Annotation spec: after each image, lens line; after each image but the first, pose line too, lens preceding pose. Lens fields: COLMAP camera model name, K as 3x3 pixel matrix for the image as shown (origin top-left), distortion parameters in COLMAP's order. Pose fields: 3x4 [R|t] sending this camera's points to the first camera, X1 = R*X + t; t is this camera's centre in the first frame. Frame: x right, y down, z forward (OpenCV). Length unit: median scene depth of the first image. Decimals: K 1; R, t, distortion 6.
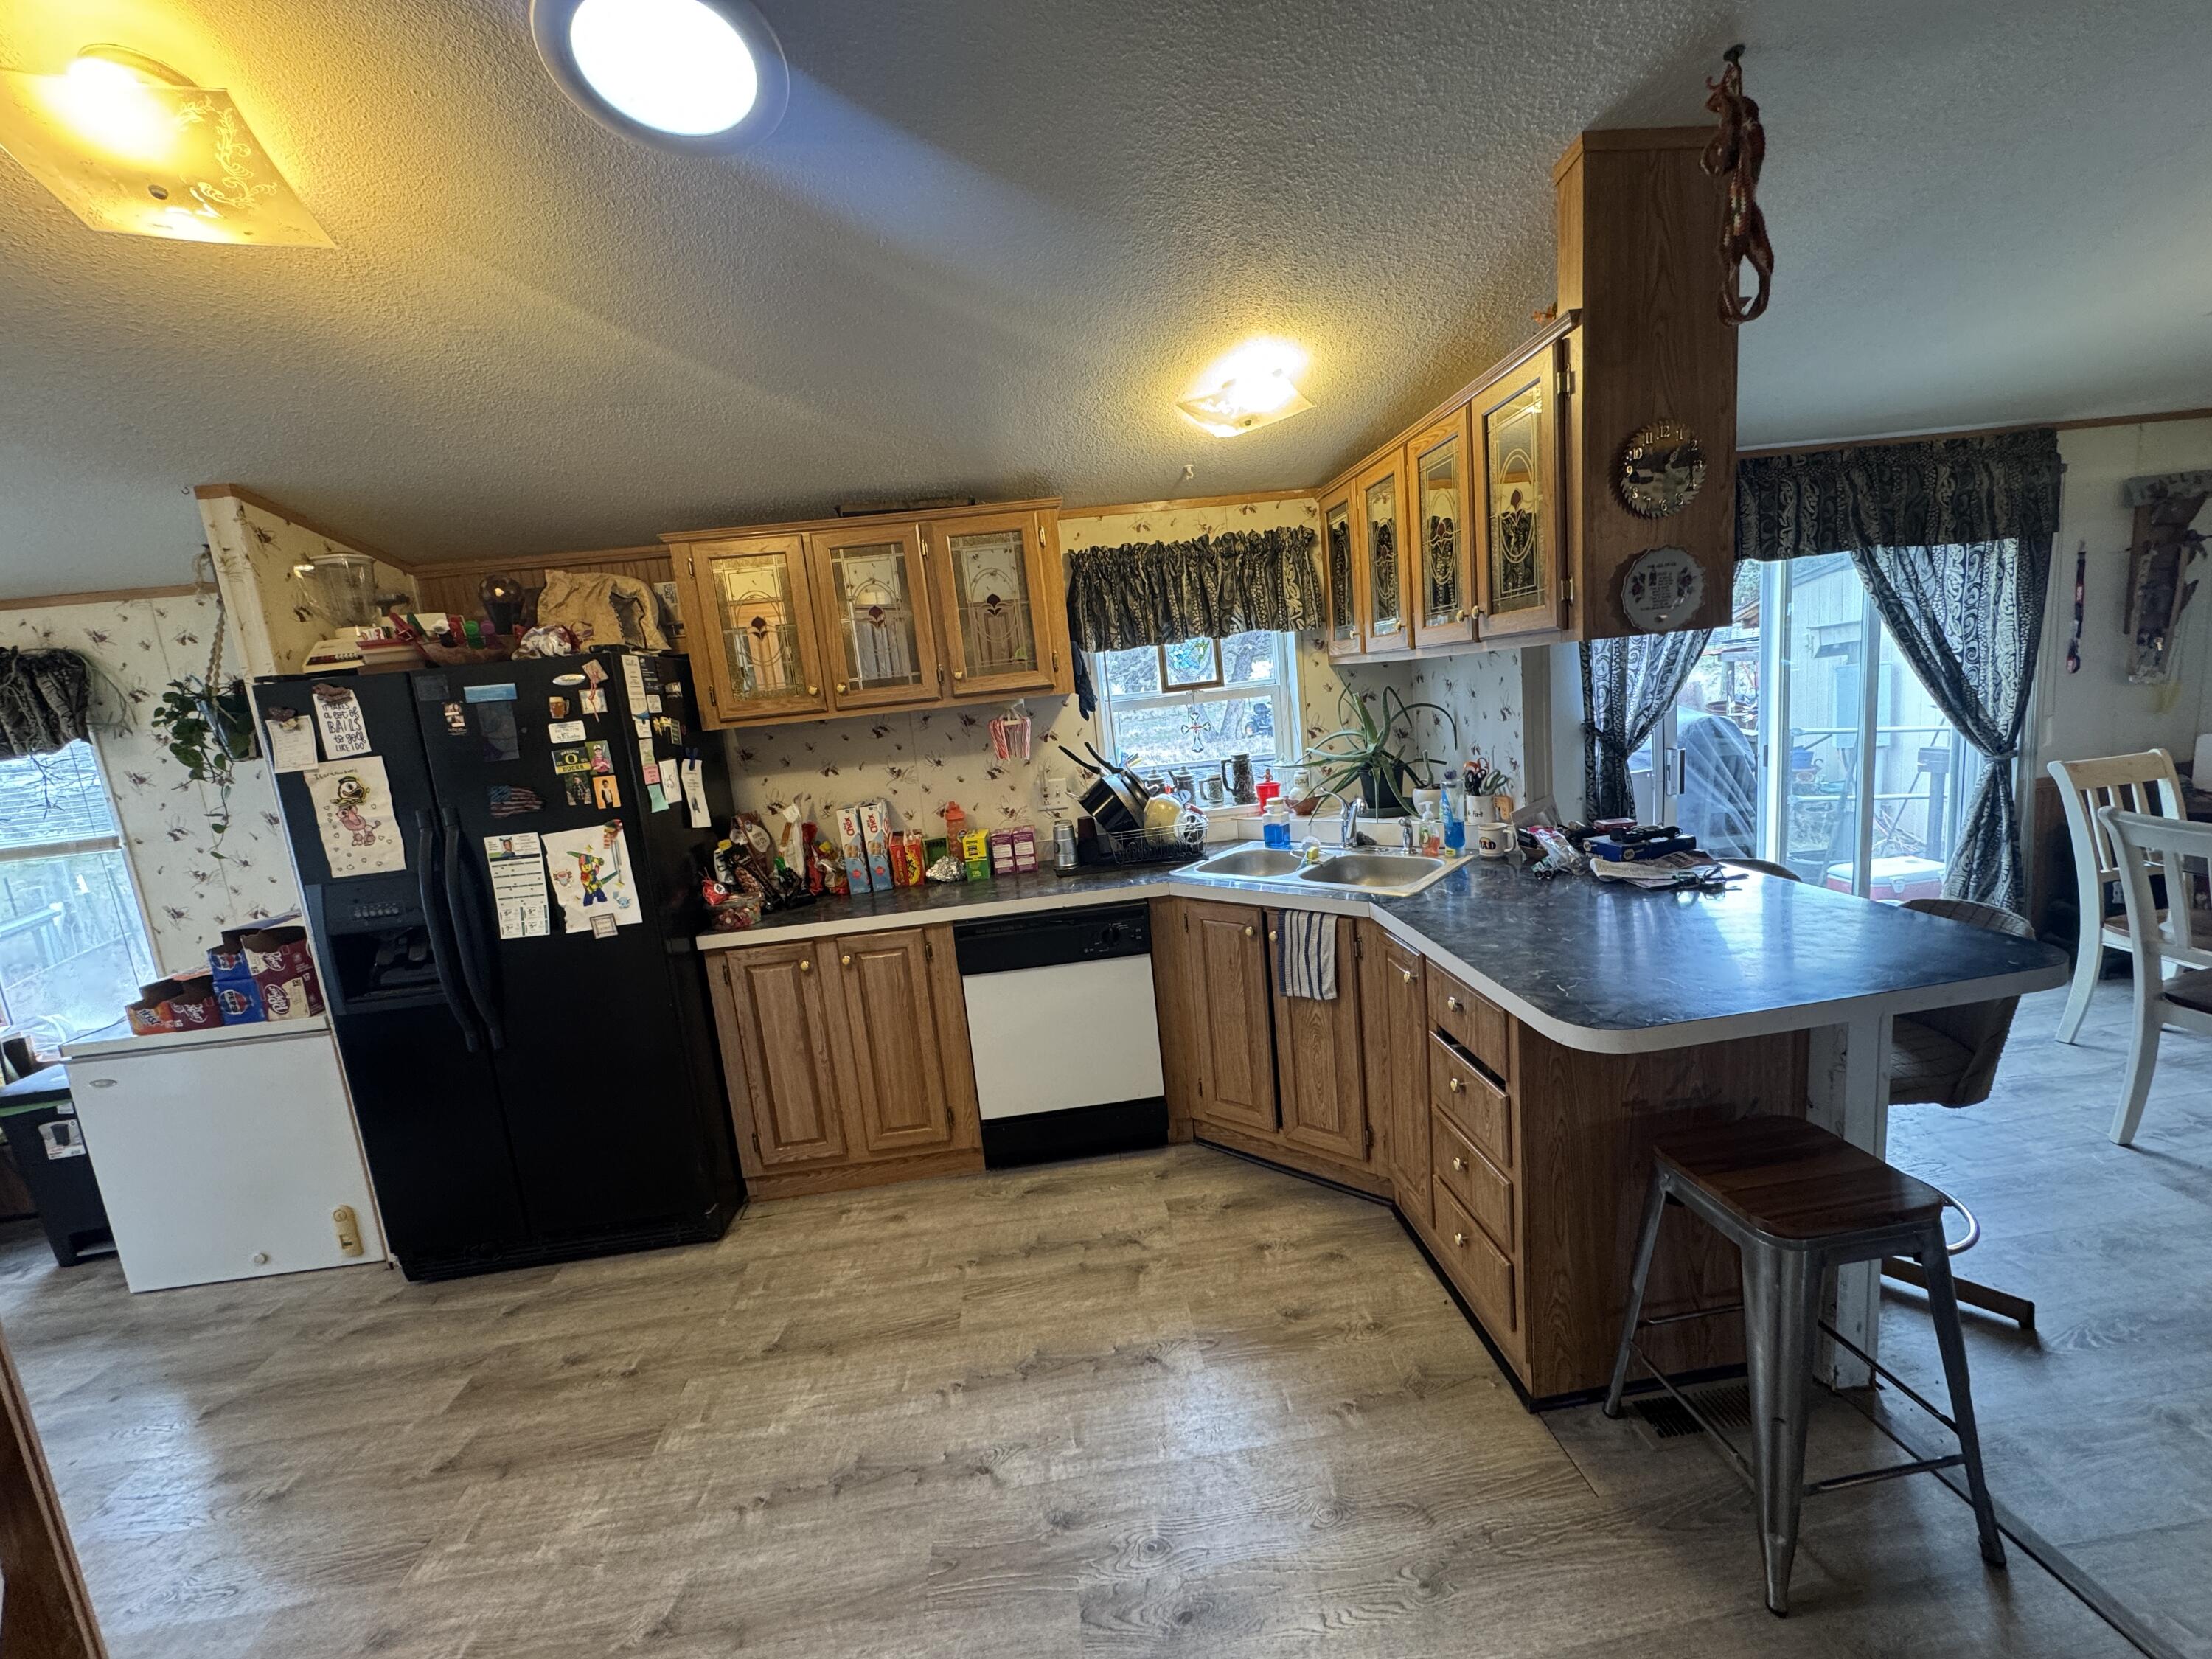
lens RADIAL K [[882.5, 0, 1108.7], [0, 882.5, 824.5], [0, 0, 1]] dist [-0.002477, 0.000235]
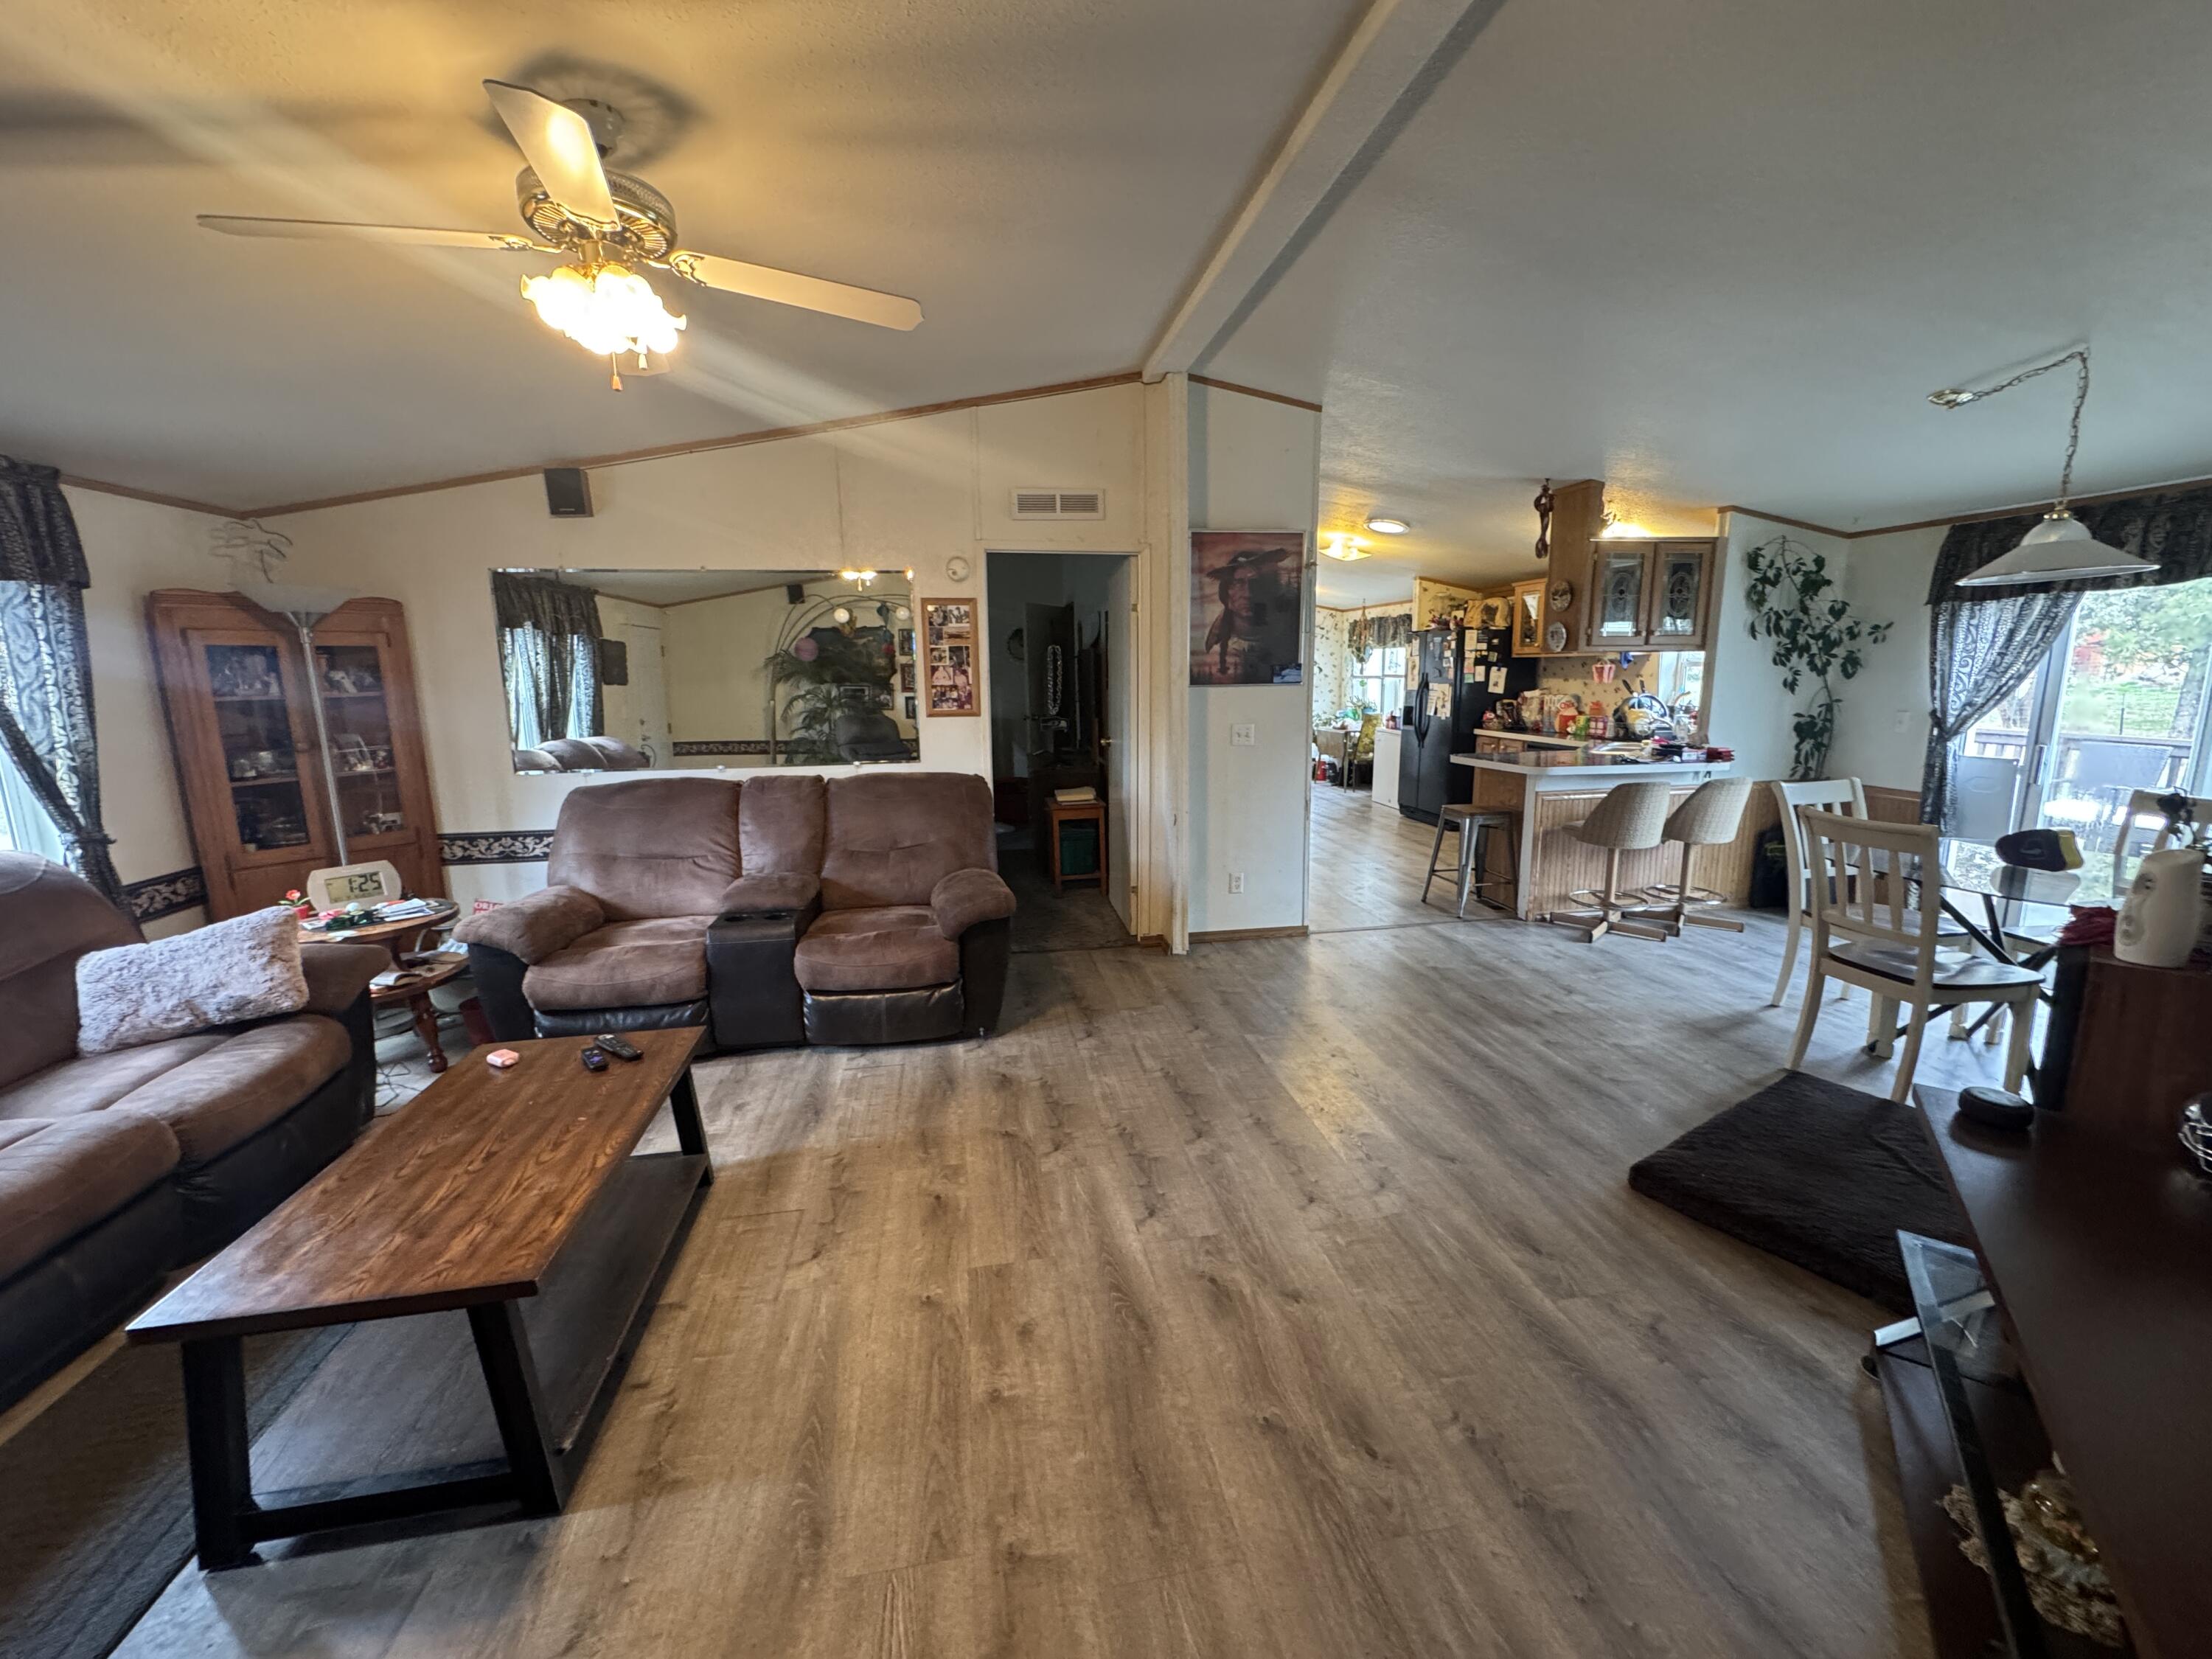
lens RADIAL K [[882.5, 0, 1108.7], [0, 882.5, 824.5], [0, 0, 1]] dist [-0.002477, 0.000235]
pose [[0.083670, 0.268477, -0.959646, 1.782581], [-0.154383, 0.954887, 0.253685, -0.094267], [0.984462, 0.126927, 0.121344, -0.377390]]
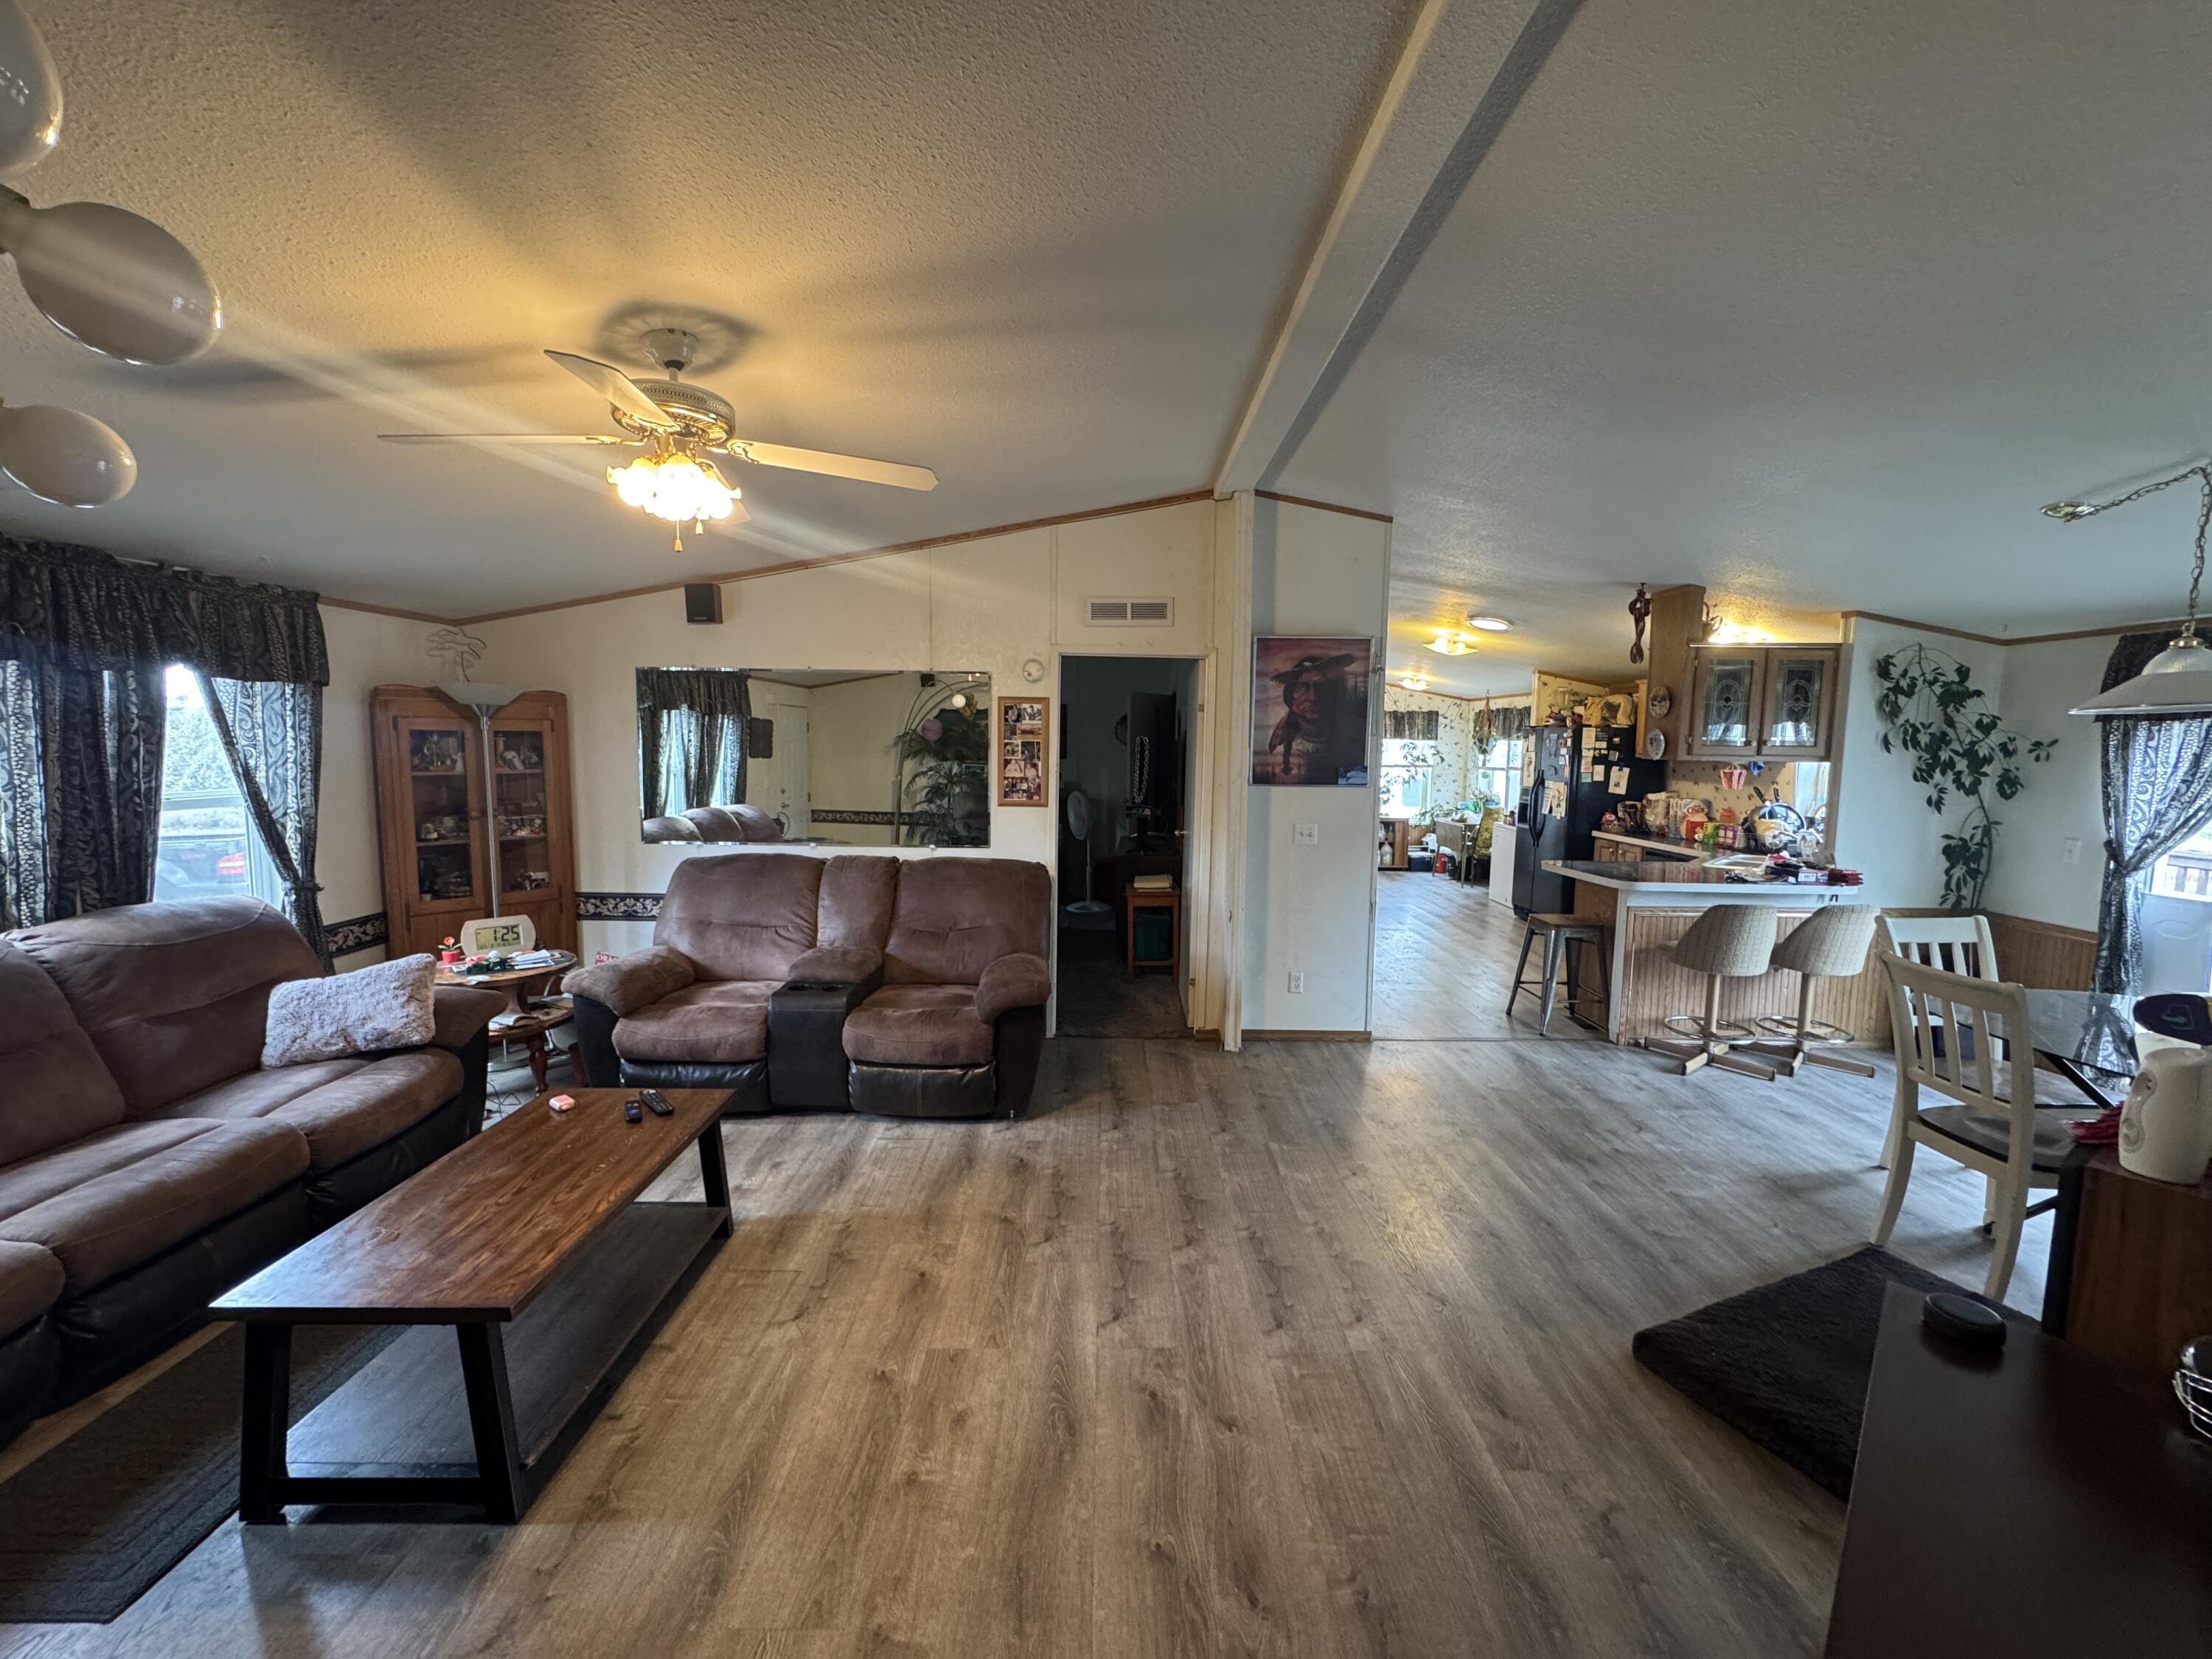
lens RADIAL K [[882.5, 0, 1108.7], [0, 882.5, 824.5], [0, 0, 1]] dist [-0.002477, 0.000235]
pose [[-0.085122, 0.190168, -0.978054, 1.816574], [-0.163794, 0.965592, 0.202000, -0.153705], [0.982815, 0.177395, -0.051044, -0.259461]]
